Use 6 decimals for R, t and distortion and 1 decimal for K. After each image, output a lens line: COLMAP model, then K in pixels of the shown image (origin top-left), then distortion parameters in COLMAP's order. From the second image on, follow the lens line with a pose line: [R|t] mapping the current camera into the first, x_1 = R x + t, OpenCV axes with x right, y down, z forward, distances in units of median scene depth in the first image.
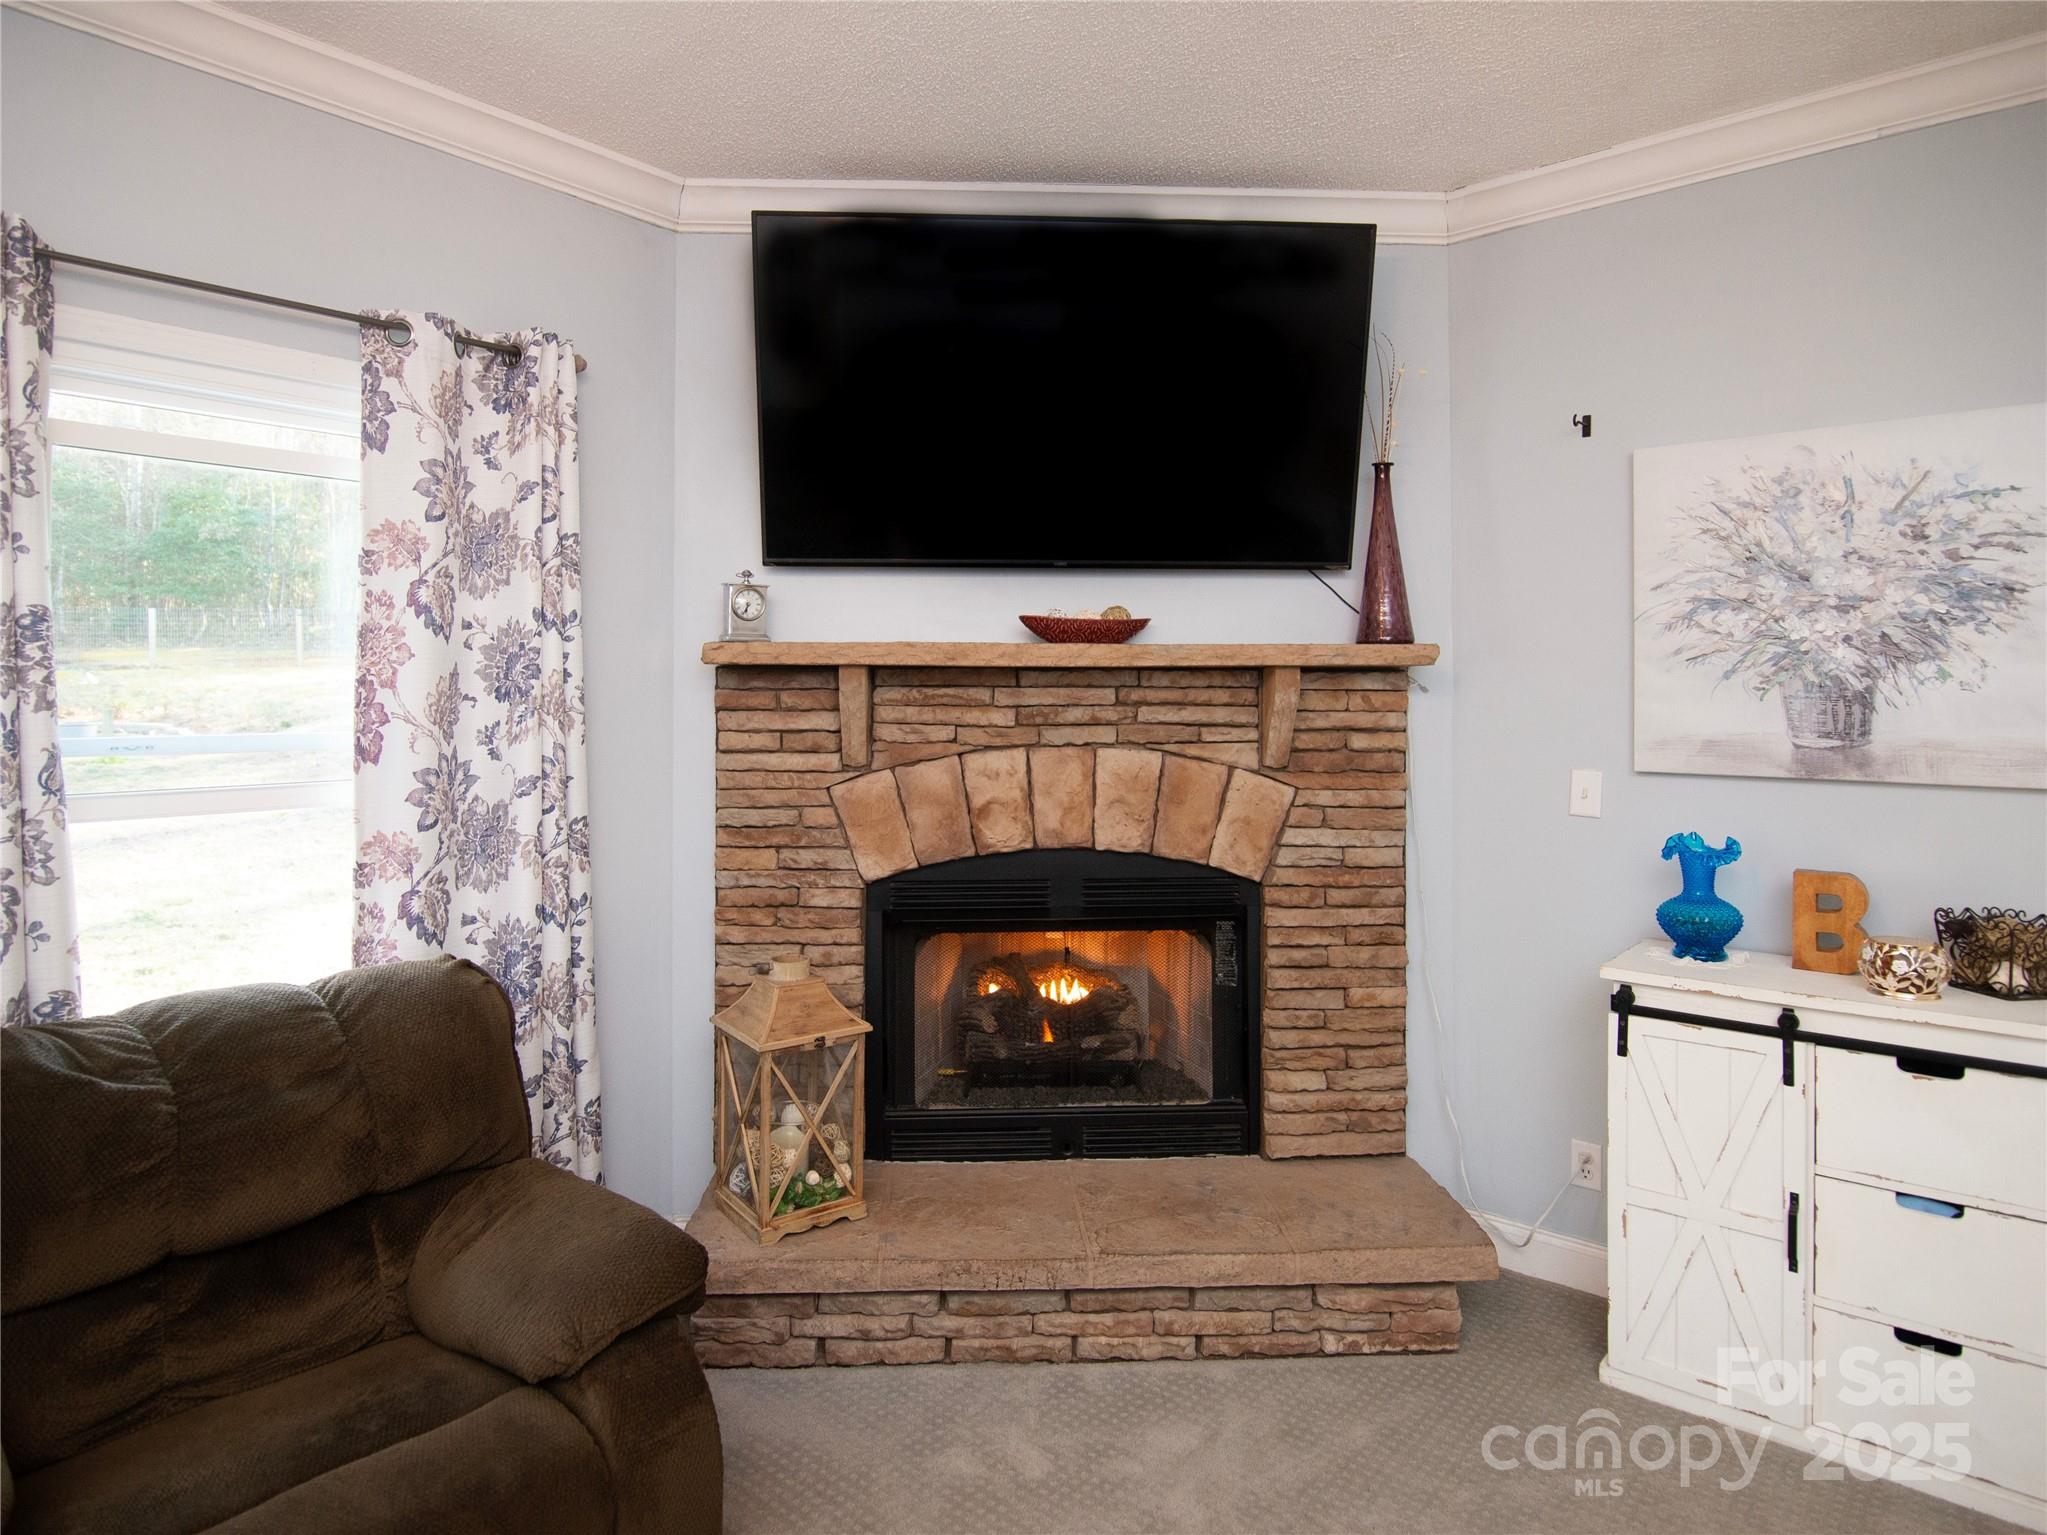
lens RADIAL K [[1155.4, 0, 991.4], [0, 1155.4, 683.3], [0, 0, 1]] dist [-0.021513, 0.001296]
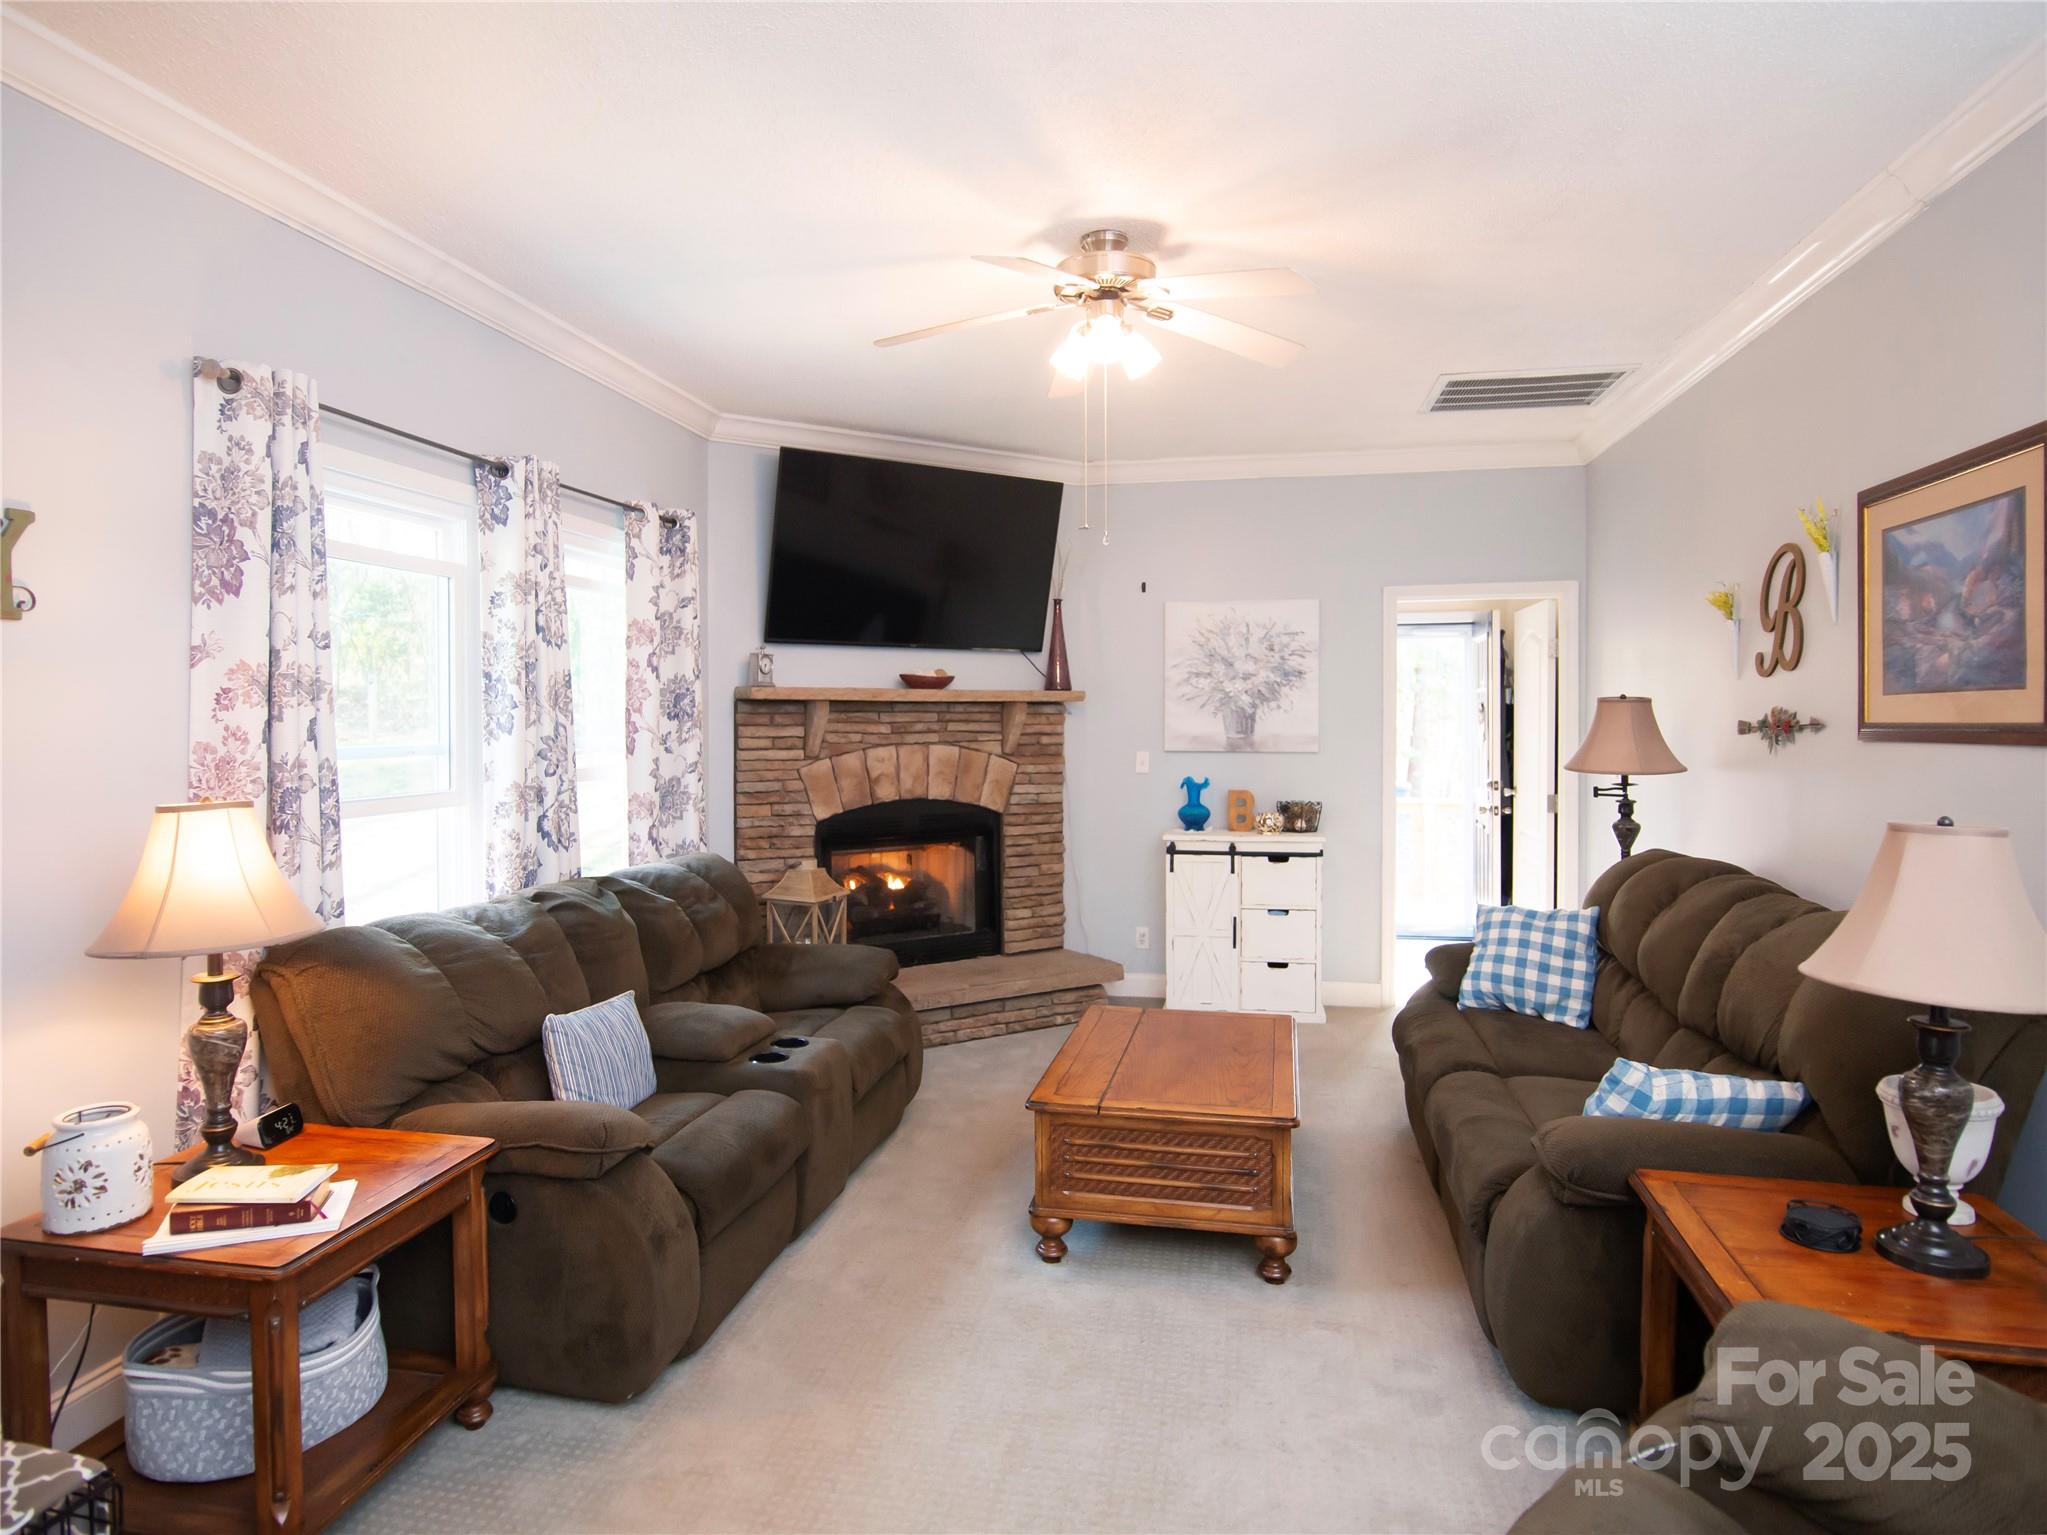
lens RADIAL K [[1214.6, 0, 1023.0], [0, 1214.6, 762.5], [0, 0, 1]] dist [-0.019990, -0.003243]
pose [[0.848499, -0.022229, 0.528730, -0.841274], [-0.000884, 0.999056, 0.043422, -0.000932], [-0.529196, -0.037311, 0.847679, -0.768028]]
